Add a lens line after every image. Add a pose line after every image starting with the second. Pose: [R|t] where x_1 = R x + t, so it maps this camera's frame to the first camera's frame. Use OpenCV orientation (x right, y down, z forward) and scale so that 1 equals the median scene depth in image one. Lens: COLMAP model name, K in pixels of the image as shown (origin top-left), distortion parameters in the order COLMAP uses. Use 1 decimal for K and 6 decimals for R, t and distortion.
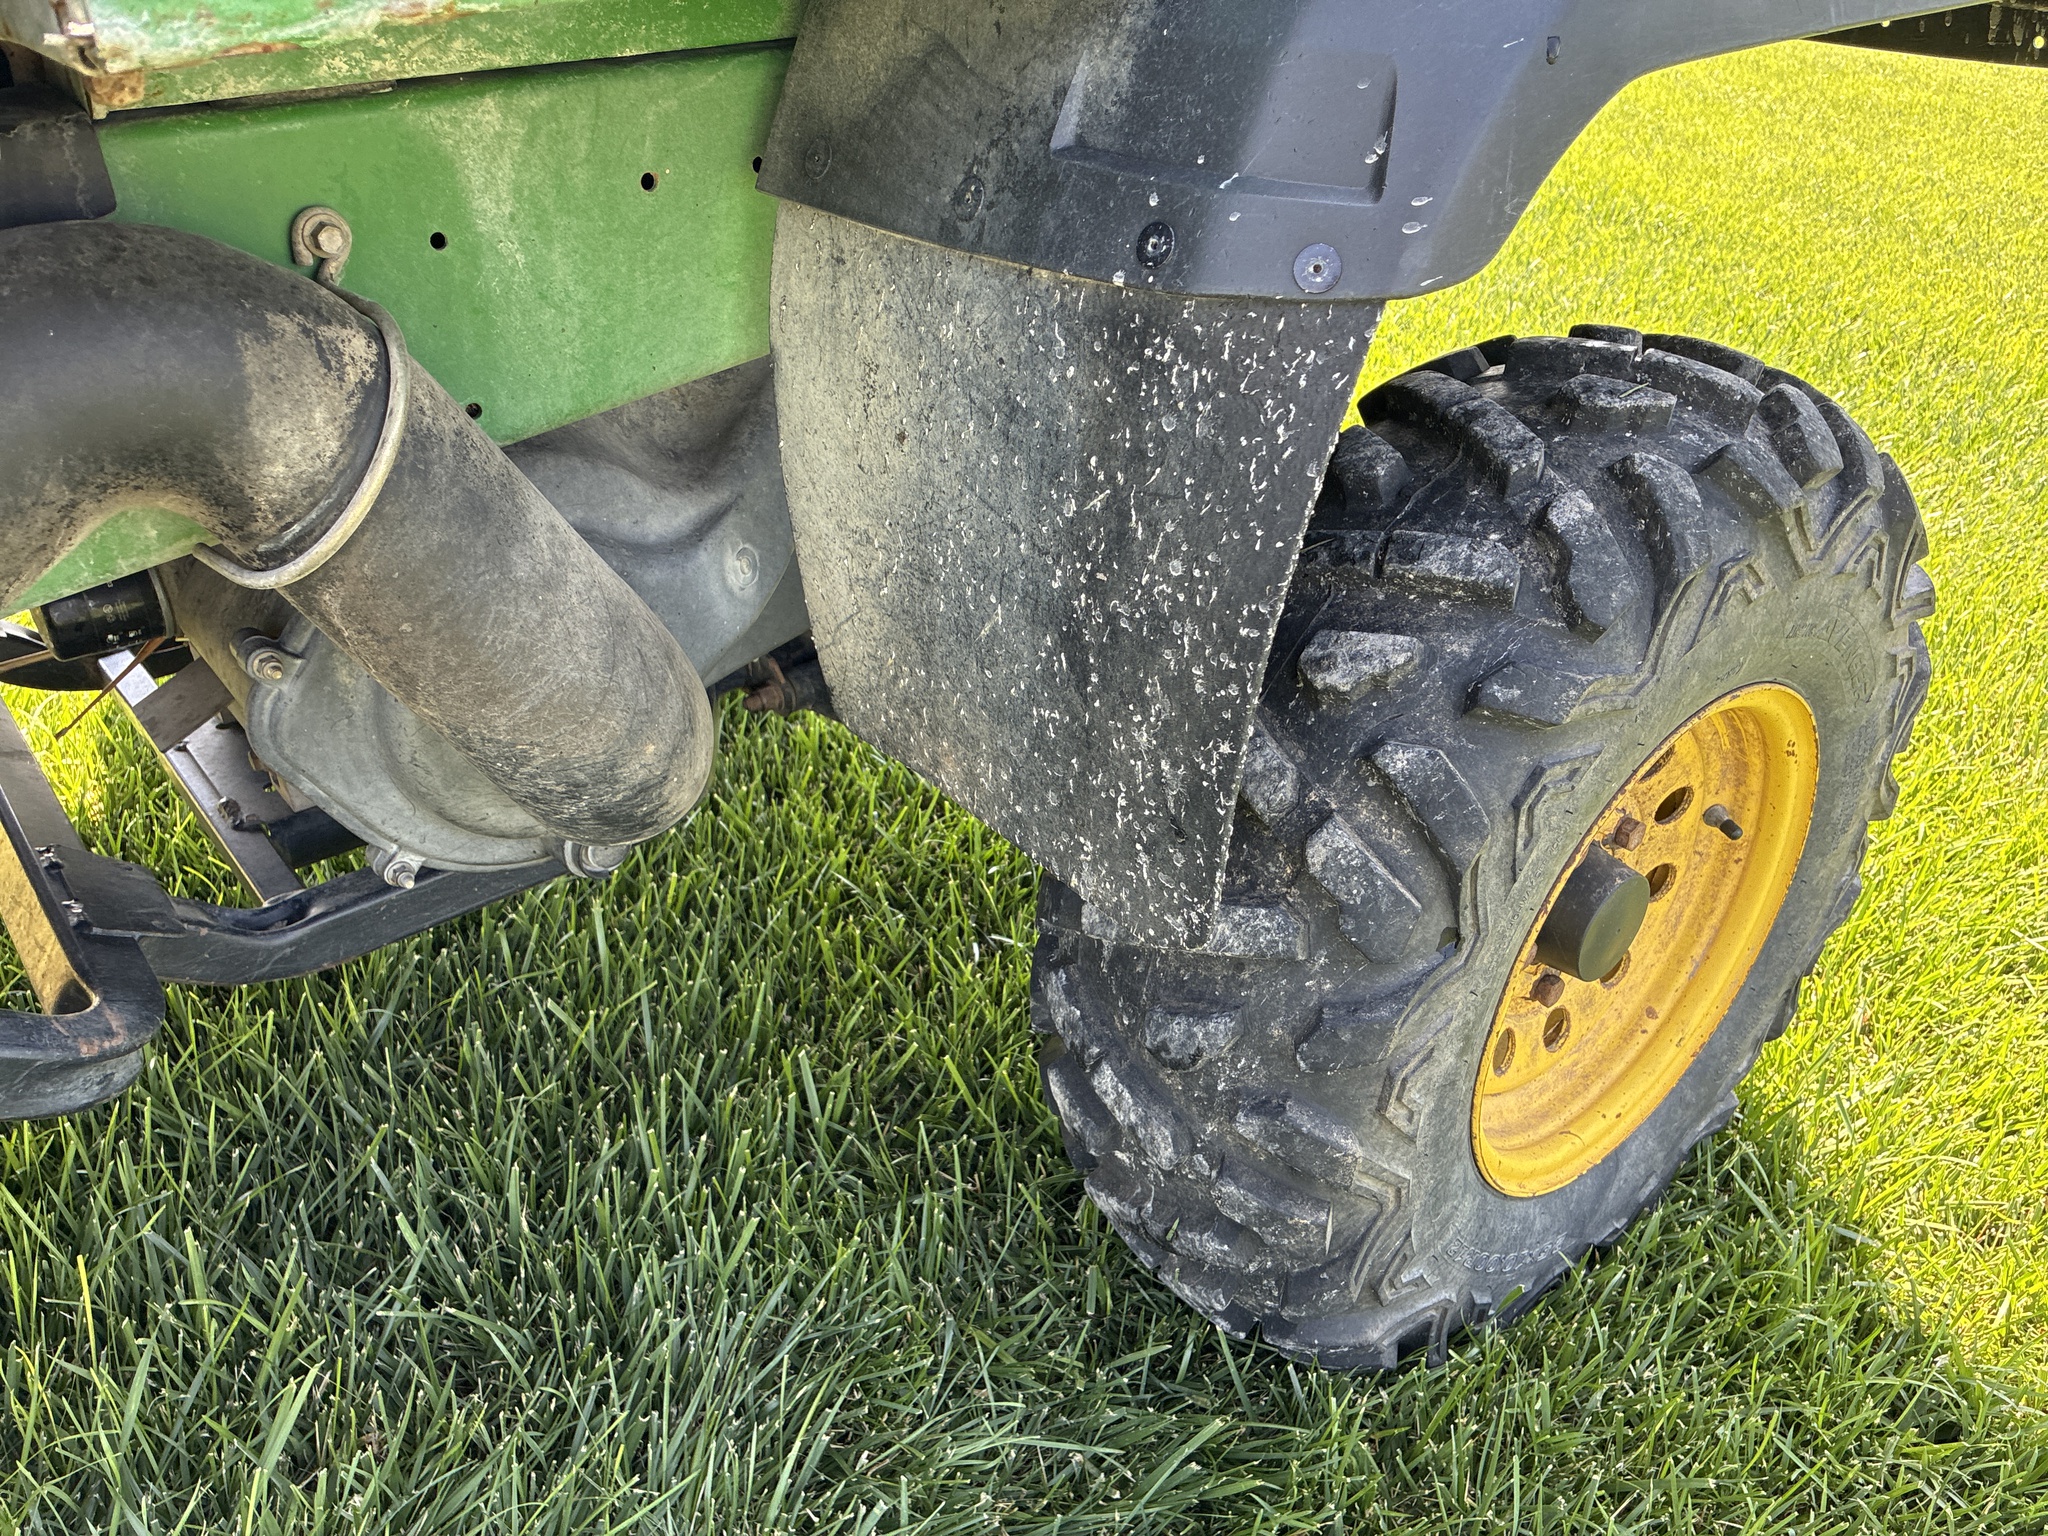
lens RADIAL K [[1561.3, 0, 1025.8], [0, 1561.3, 779.4], [0, 0, 1]] dist [0.055540, -0.069072]
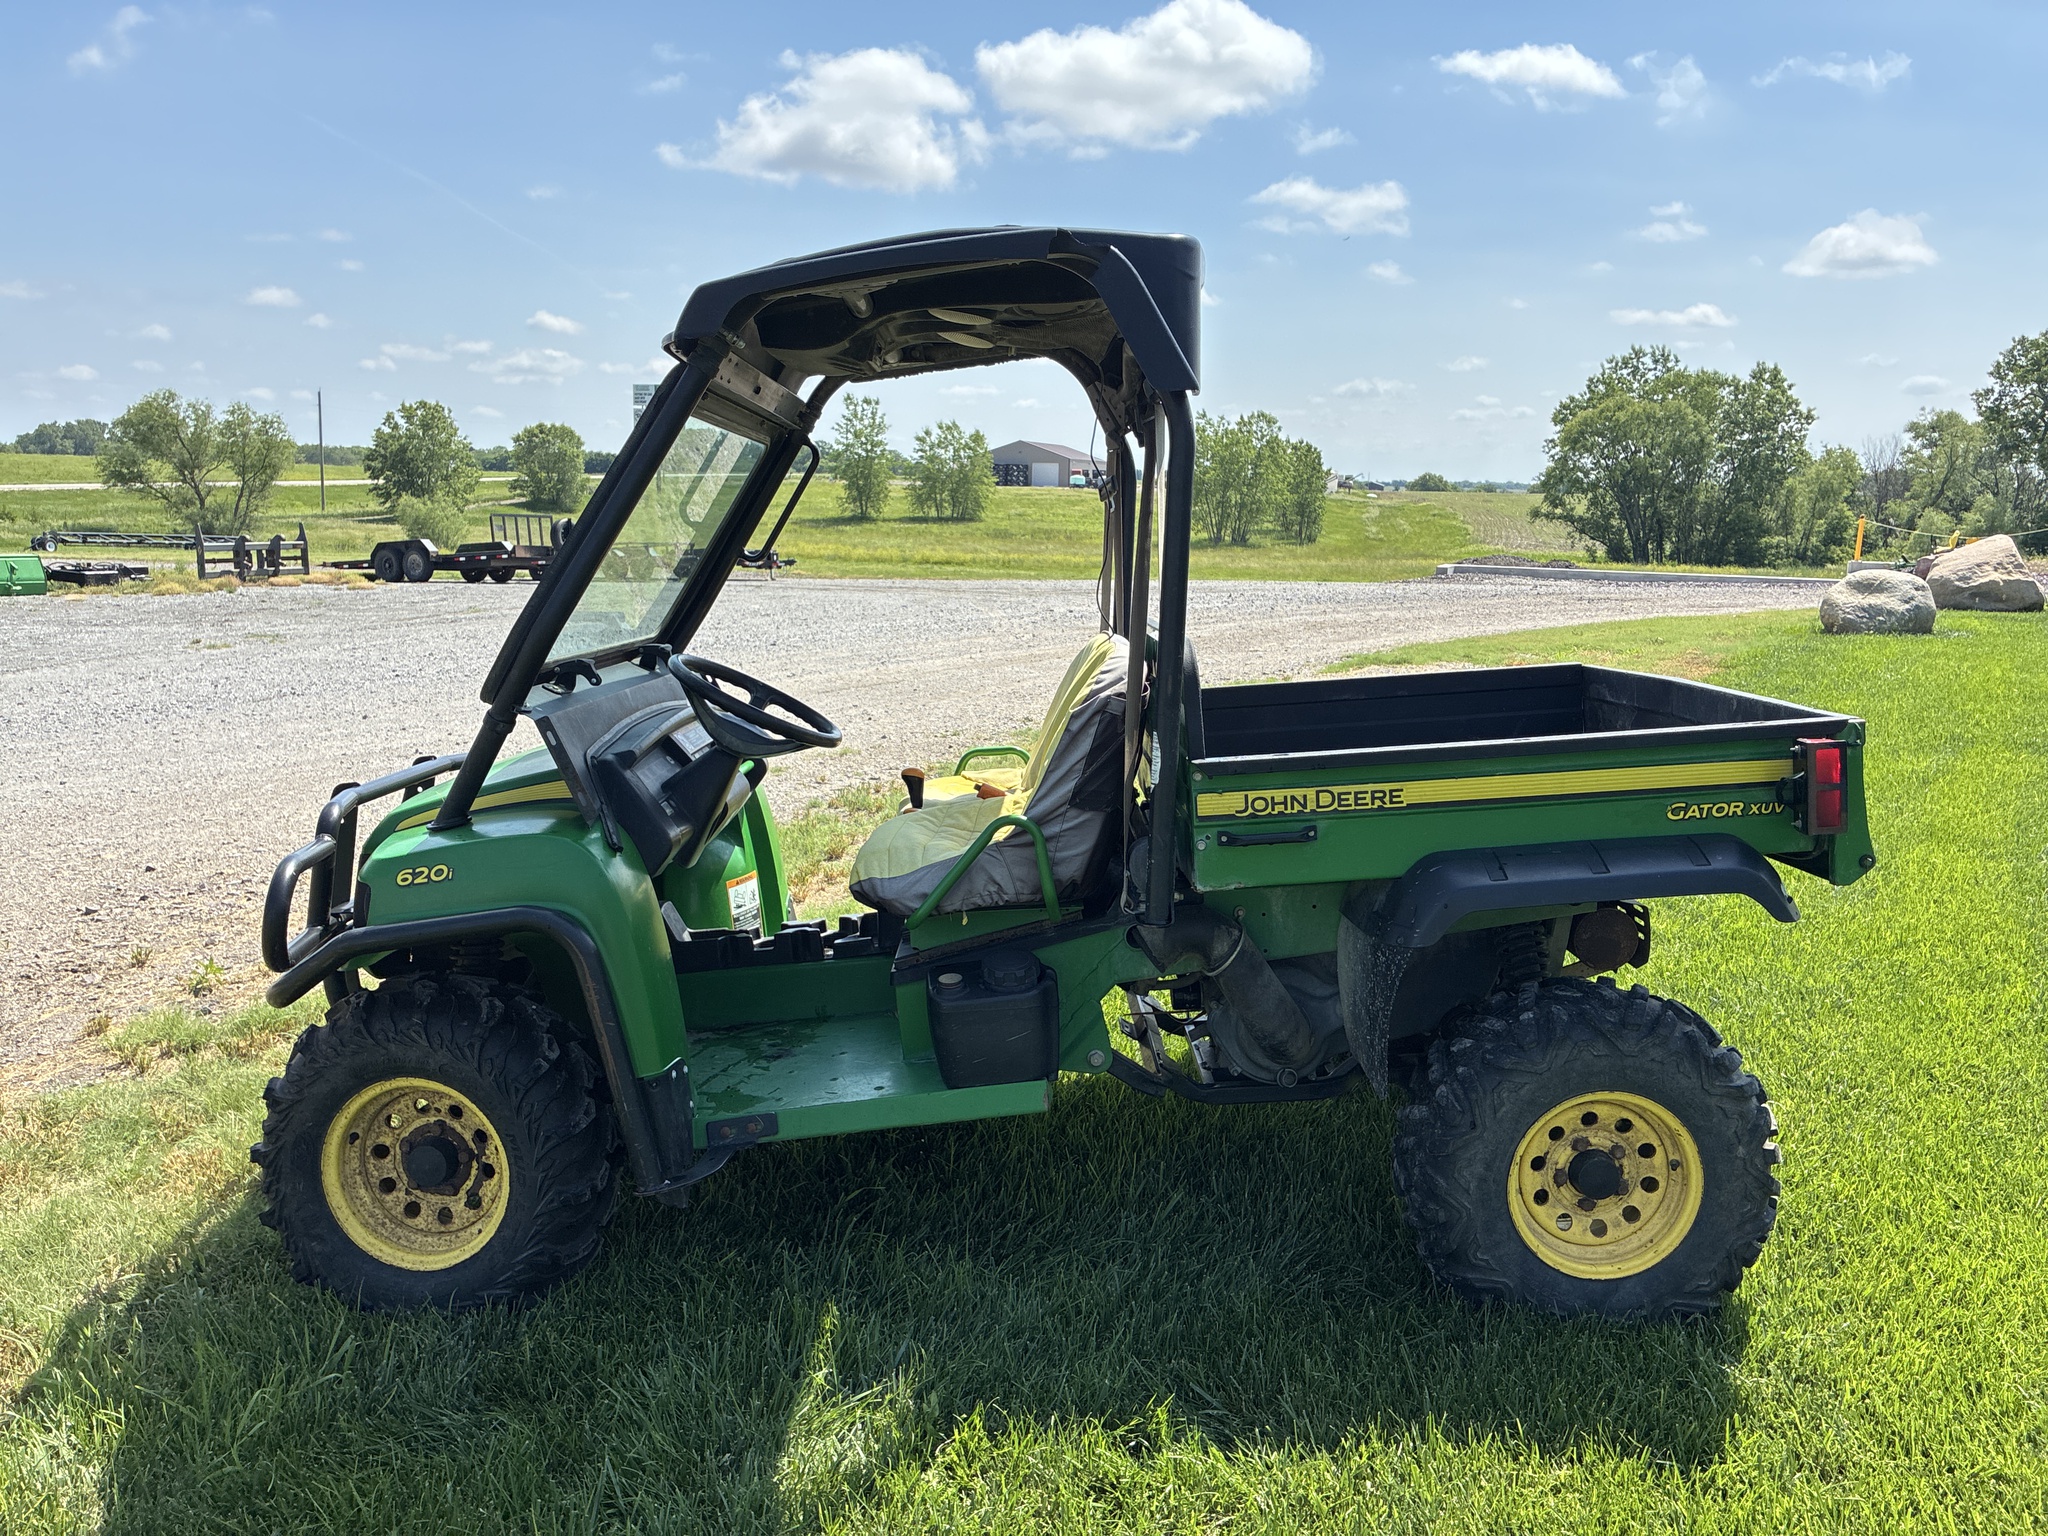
lens RADIAL K [[1561.3, 0, 1025.1], [0, 1561.3, 765.2], [0, 0, 1]] dist [0.055540, -0.069072]
pose [[0.776952, 0.048715, -0.627672, 1.883917], [-0.293161, 0.910306, -0.292232, 0.784650], [0.557138, 0.411060, 0.721545, -2.804901]]
